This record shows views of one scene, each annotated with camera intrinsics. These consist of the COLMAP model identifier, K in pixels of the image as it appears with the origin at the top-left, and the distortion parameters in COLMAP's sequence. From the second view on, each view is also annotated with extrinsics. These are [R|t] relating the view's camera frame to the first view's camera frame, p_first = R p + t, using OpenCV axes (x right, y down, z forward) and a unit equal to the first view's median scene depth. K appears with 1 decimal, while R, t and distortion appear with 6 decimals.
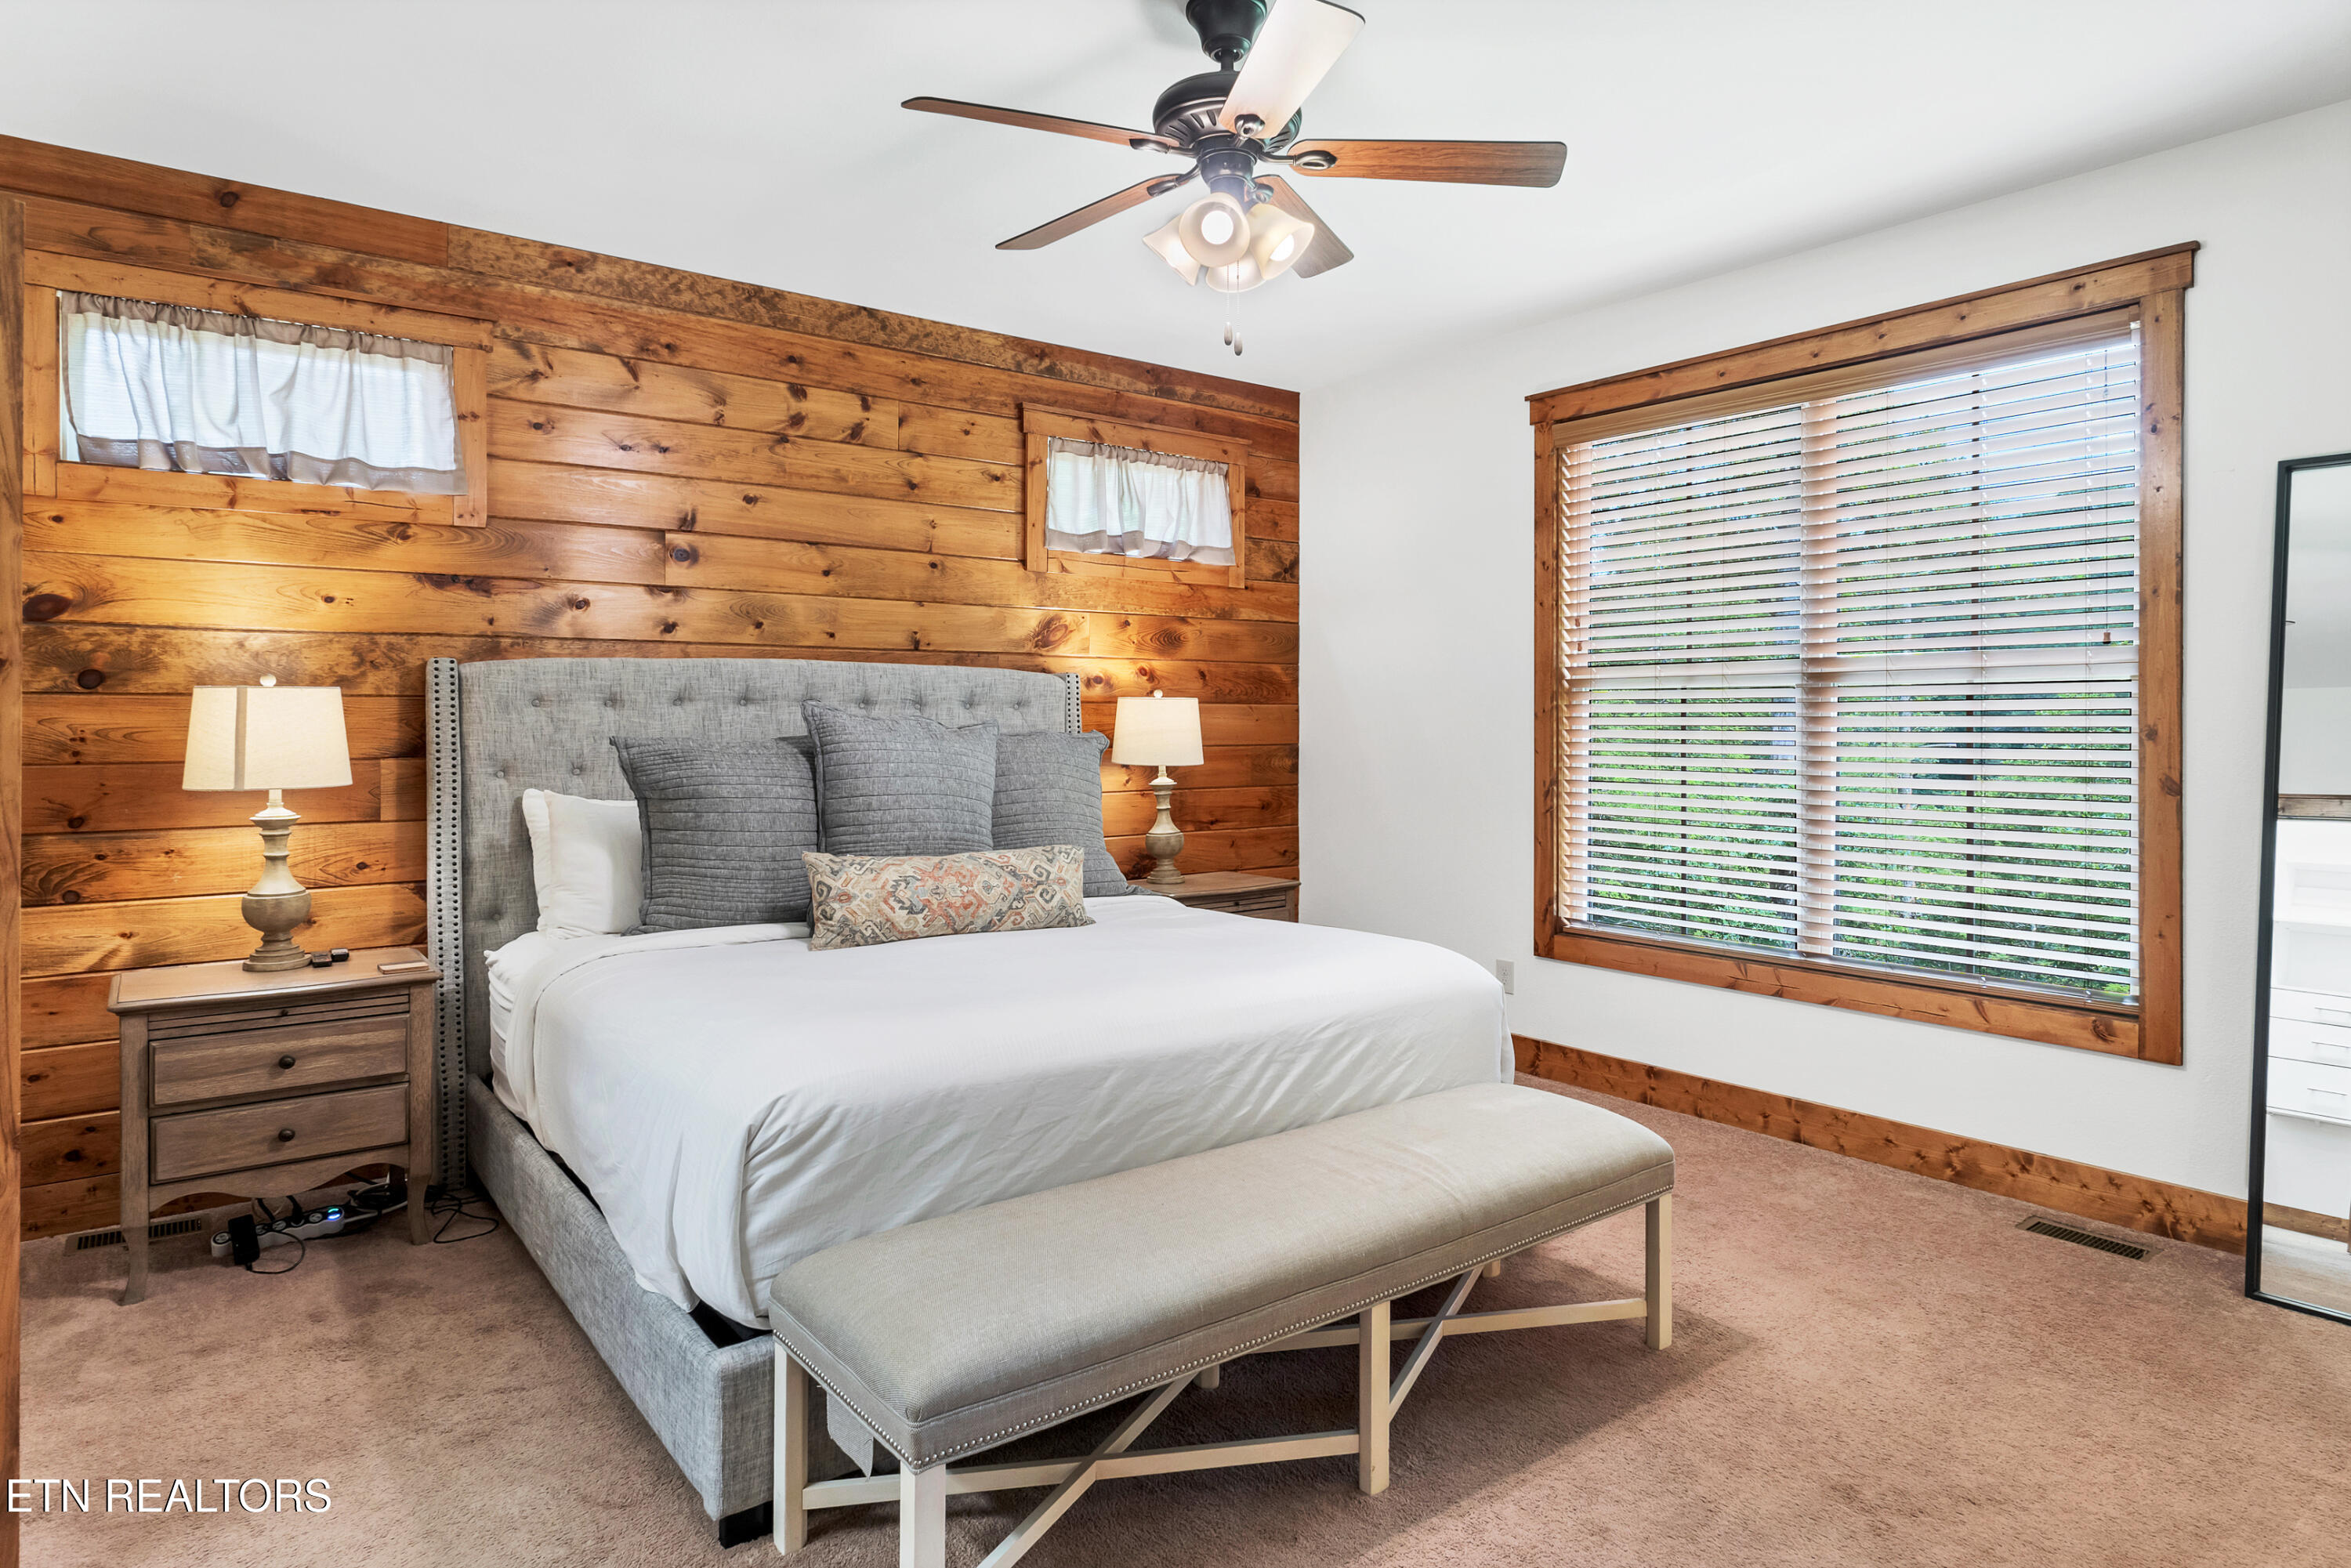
lens RADIAL K [[1364.7, 0, 1153.1], [0, 1364.7, 709.9], [0, 0, 1]] dist [-0.001196, -0.000081]
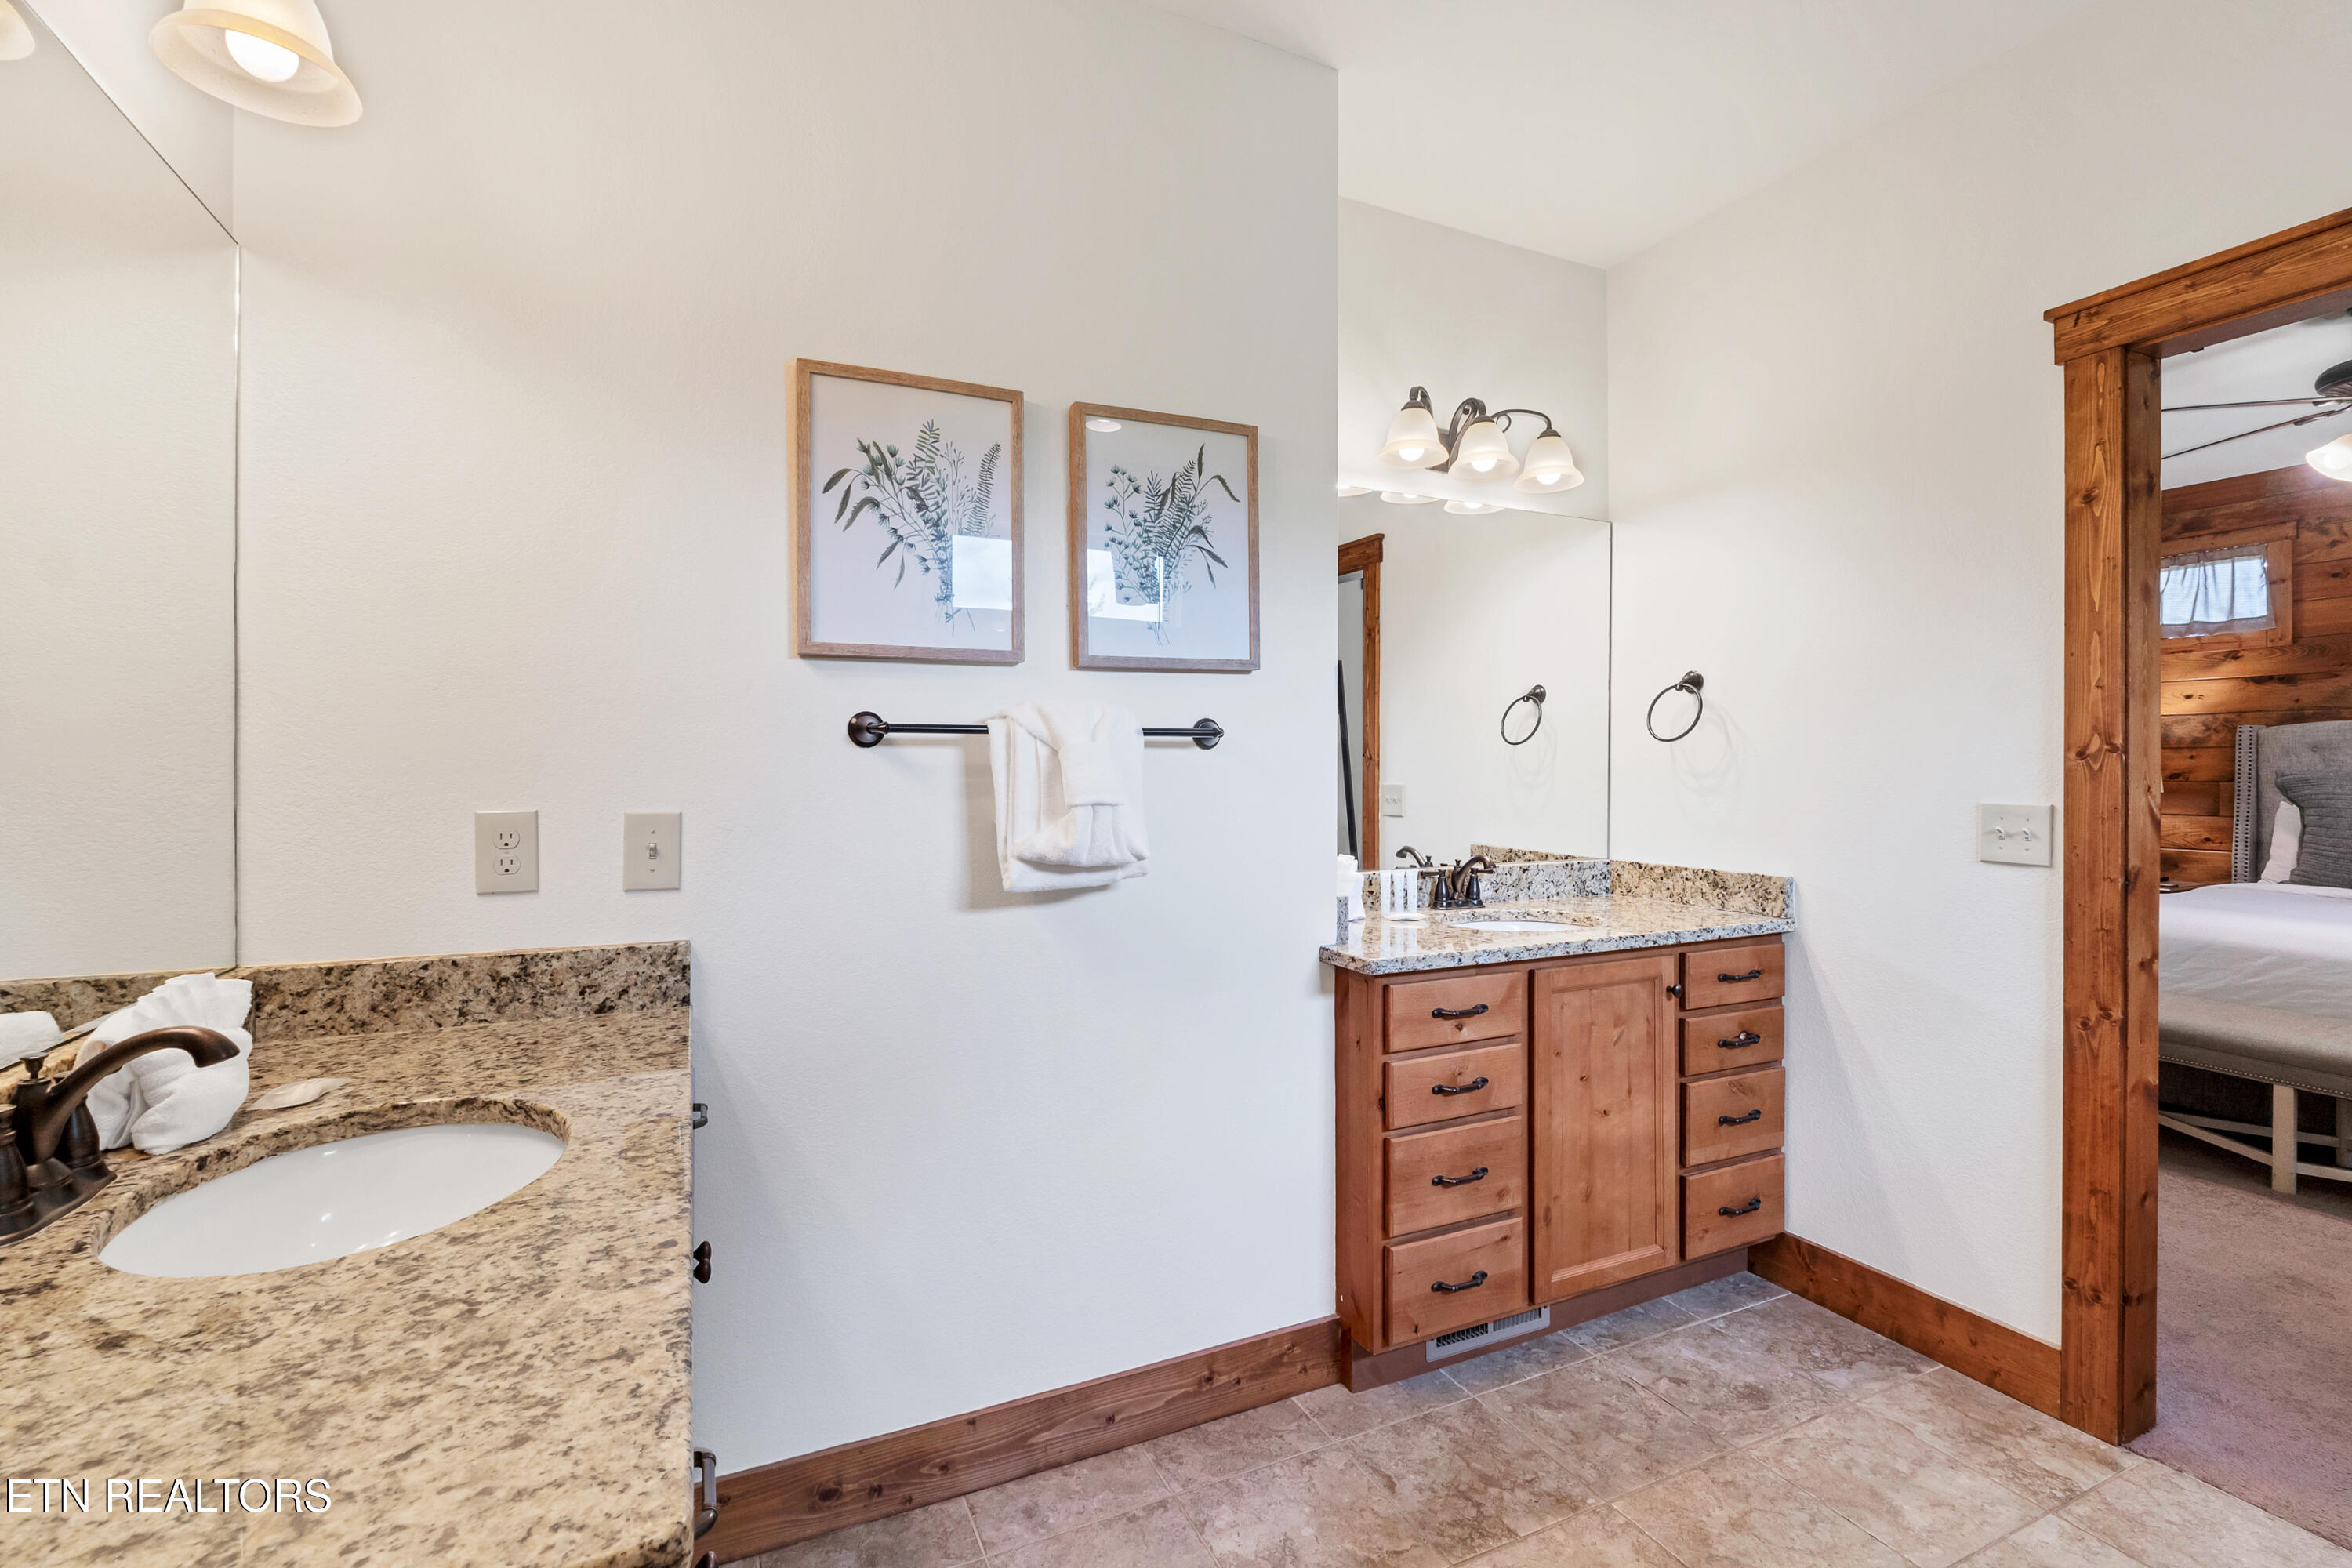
lens RADIAL K [[1040.6, 0, 1172.0], [0, 1040.6, 774.6], [0, 0, 1]] dist [-0.008100, 0.001428]
pose [[-0.204102, 0.006166, -0.978930, 1.059067], [0.010380, 0.999938, 0.004134, 0.005503], [0.978895, -0.009318, -0.204153, -0.086694]]
